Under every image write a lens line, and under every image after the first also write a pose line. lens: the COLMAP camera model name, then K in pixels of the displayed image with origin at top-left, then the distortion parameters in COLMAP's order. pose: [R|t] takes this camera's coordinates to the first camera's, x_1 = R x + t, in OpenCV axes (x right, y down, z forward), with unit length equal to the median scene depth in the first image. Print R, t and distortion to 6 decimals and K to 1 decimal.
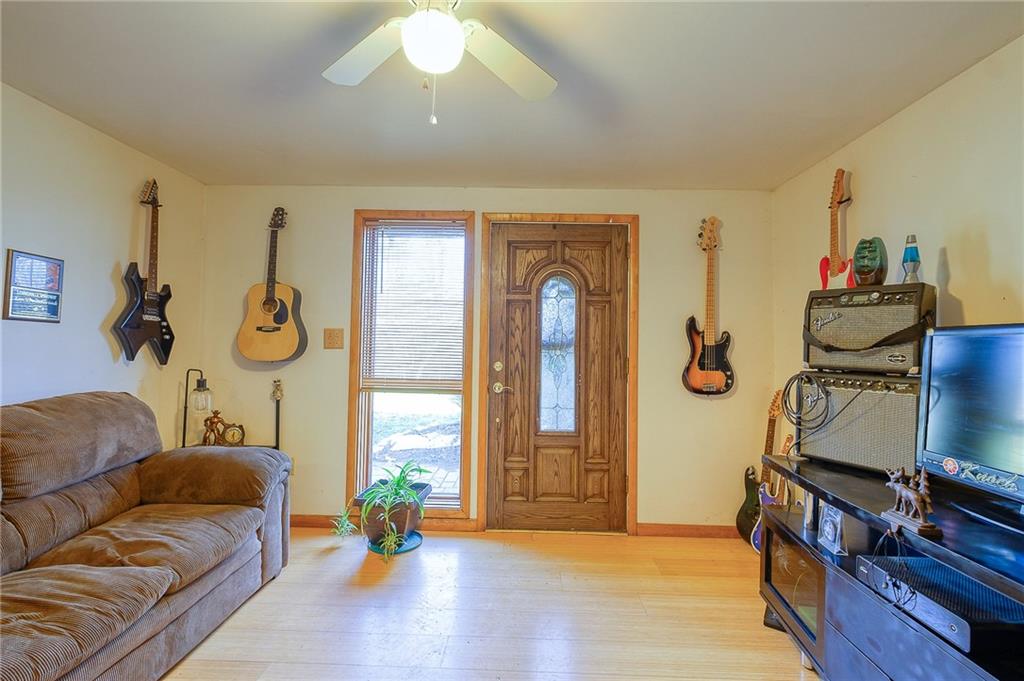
lens RADIAL K [[447.8, 0, 511.7], [0, 447.8, 338.1], [0, 0, 1]] dist [0.002451, -0.001938]
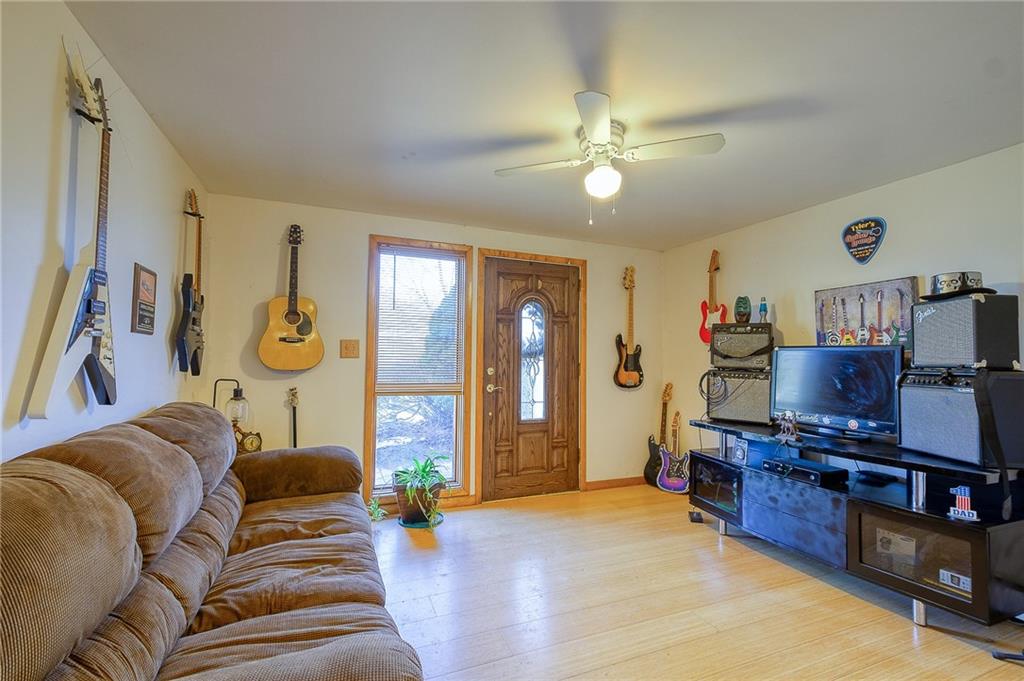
lens RADIAL K [[447.8, 0, 514.3], [0, 447.8, 342.8], [0, 0, 1]] dist [0.002451, -0.001938]
pose [[0.915350, 0.007658, 0.402586, -0.485587], [-0.006404, 0.999970, -0.004460, -0.011909], [-0.402607, 0.001504, 0.915371, -0.181926]]
